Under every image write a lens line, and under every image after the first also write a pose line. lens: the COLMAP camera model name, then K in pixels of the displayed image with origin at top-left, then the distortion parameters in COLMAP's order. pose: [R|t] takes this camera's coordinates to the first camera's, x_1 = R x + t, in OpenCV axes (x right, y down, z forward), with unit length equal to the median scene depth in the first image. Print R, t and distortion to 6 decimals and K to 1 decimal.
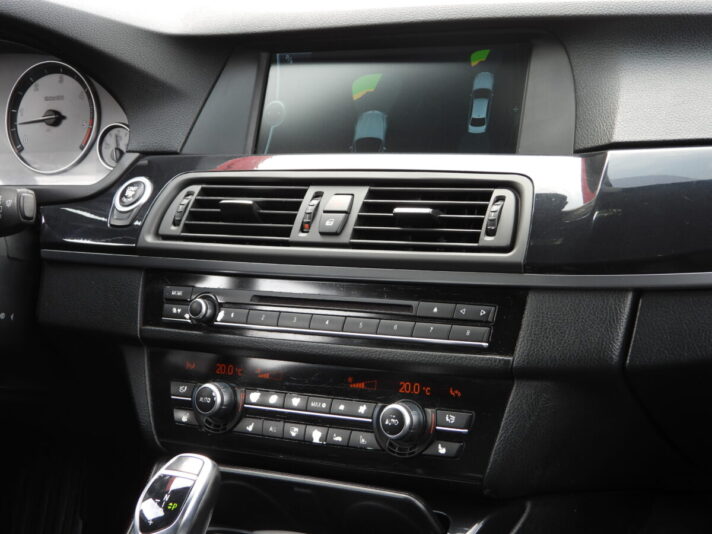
lens RADIAL K [[1559.8, 0, 353.6], [0, 1559.8, 269.1], [0, 0, 1]] dist [-0.046291, 0.000000]
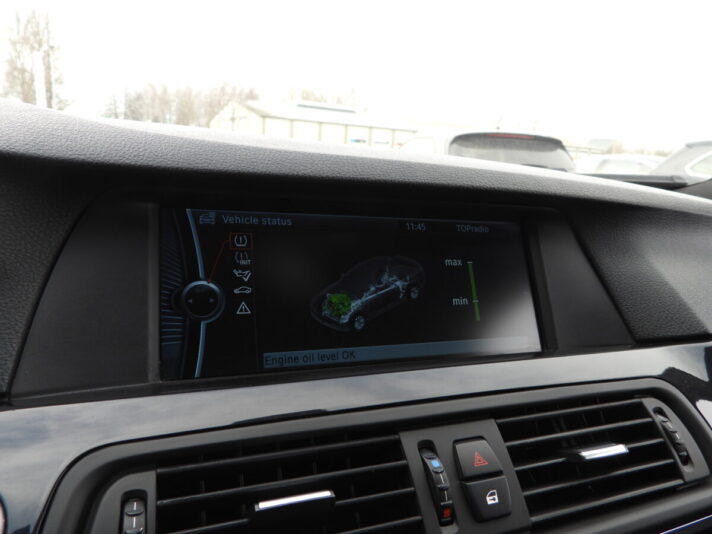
lens RADIAL K [[507.2, 0, 357.0], [0, 507.2, 265.5], [0, 0, 1]] dist [-0.005391, 0.003183]
pose [[0.547268, -0.003083, 0.836952, -0.208770], [0.055490, 0.997927, -0.032608, -0.116463], [-0.835116, 0.064288, 0.546305, 0.927609]]
